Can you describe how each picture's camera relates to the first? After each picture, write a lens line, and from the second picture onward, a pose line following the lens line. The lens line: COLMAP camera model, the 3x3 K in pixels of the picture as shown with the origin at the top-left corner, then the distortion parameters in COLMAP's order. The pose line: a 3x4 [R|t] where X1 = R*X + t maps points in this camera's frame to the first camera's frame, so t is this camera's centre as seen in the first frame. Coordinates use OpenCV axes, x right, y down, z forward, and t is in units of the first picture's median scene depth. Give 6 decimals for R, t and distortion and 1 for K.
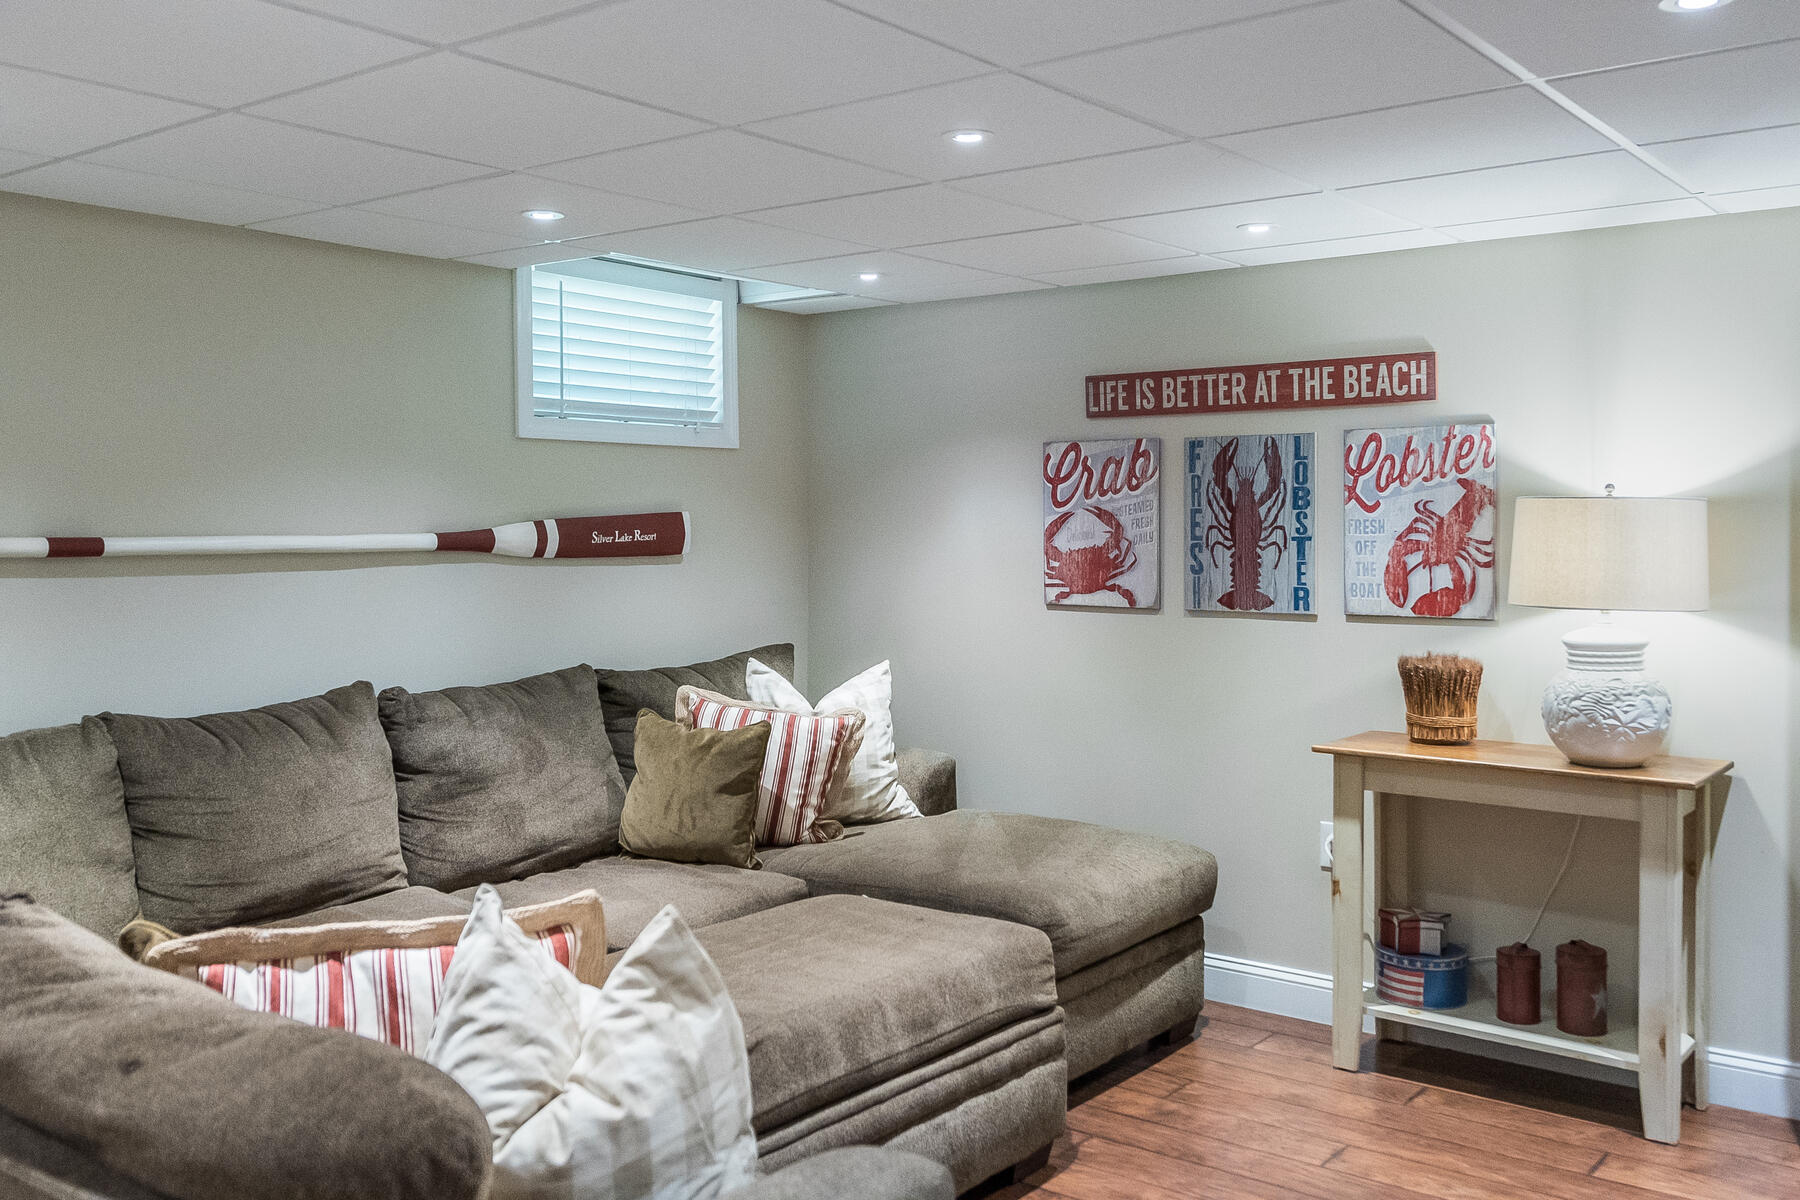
lens RADIAL K [[1622.0, 0, 902.8], [0, 1622.0, 597.7], [0, 0, 1]] dist [0.035785, 0.001533]
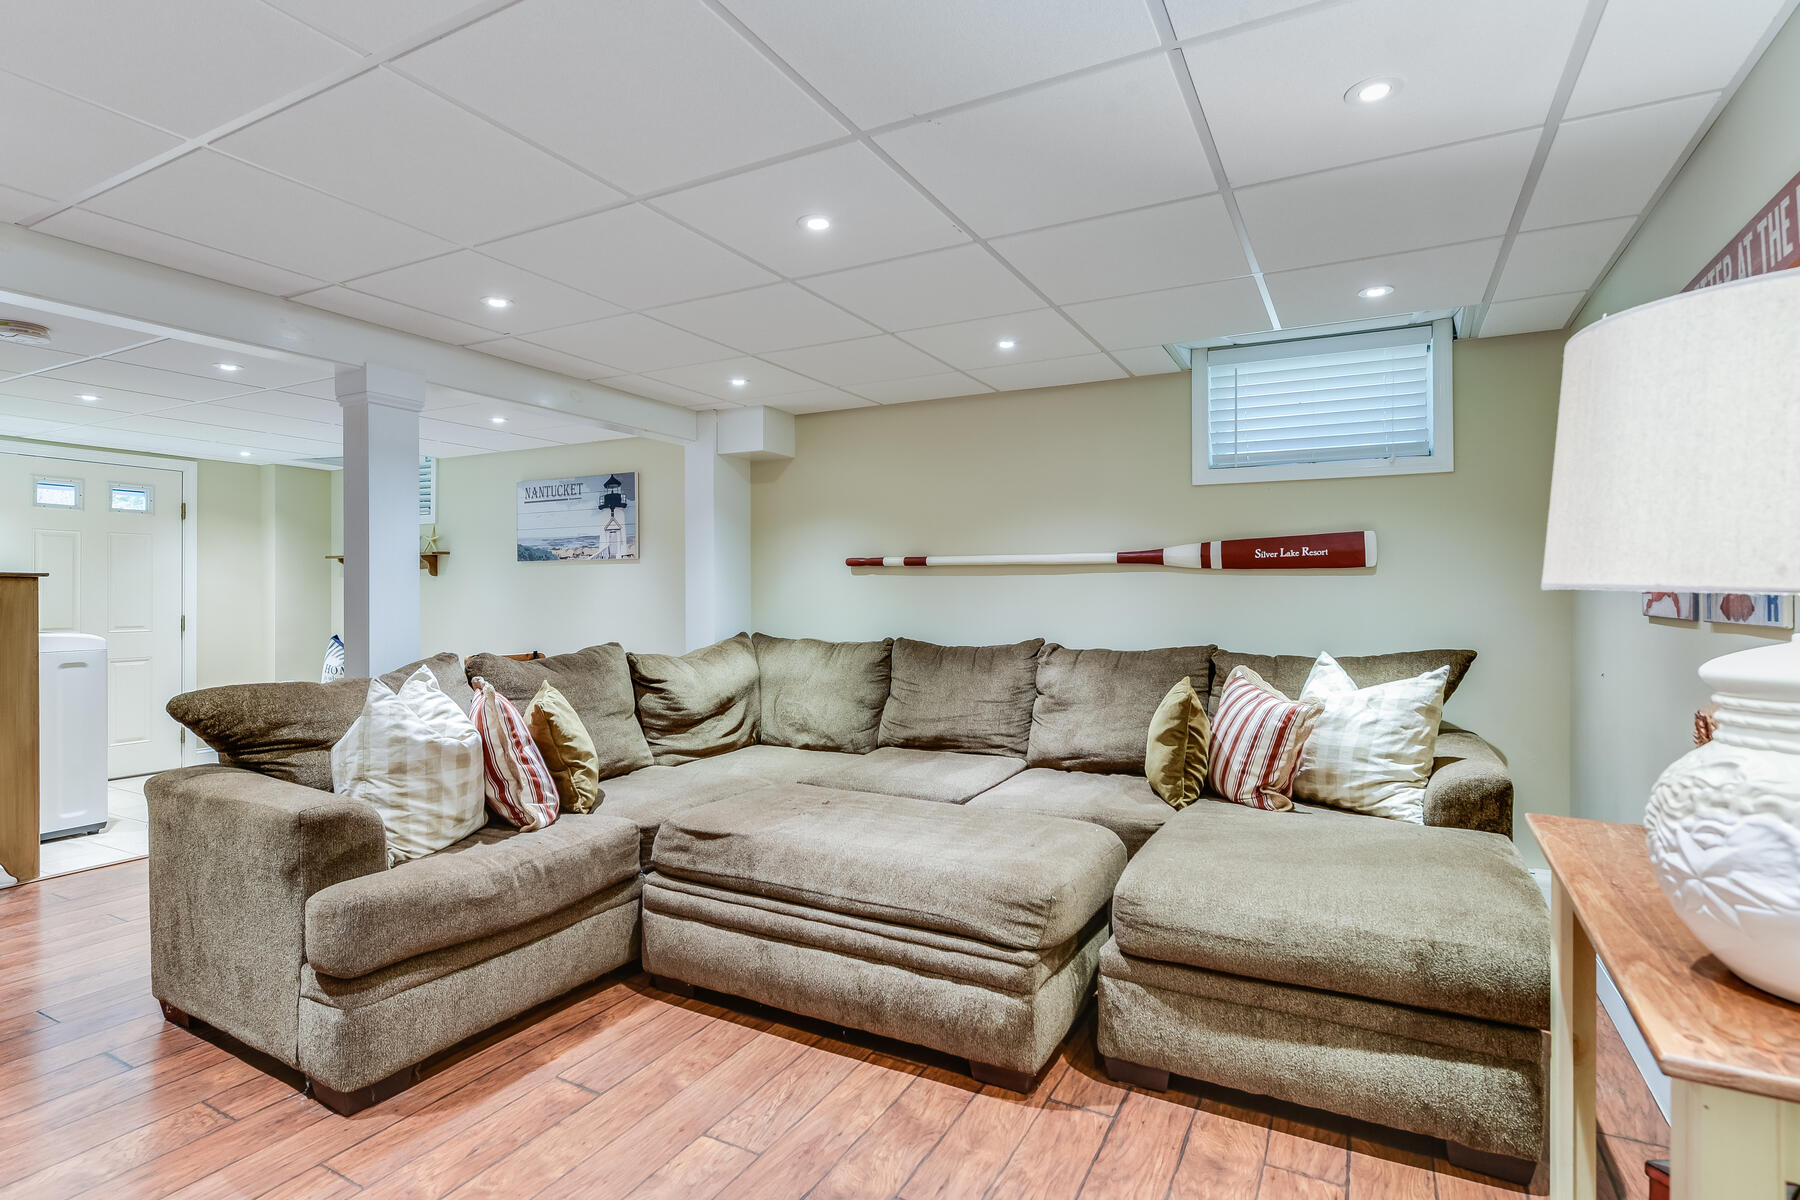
lens RADIAL K [[899.2, 0, 900.1], [0, 899.2, 600.7], [0, 0, 1]] dist [0.000436, -0.000434]
pose [[0.157286, 0.010180, -0.987501, 0.537918], [-0.048355, 0.998827, 0.002595, 0.015290], [0.986368, 0.047342, 0.157594, 0.647927]]
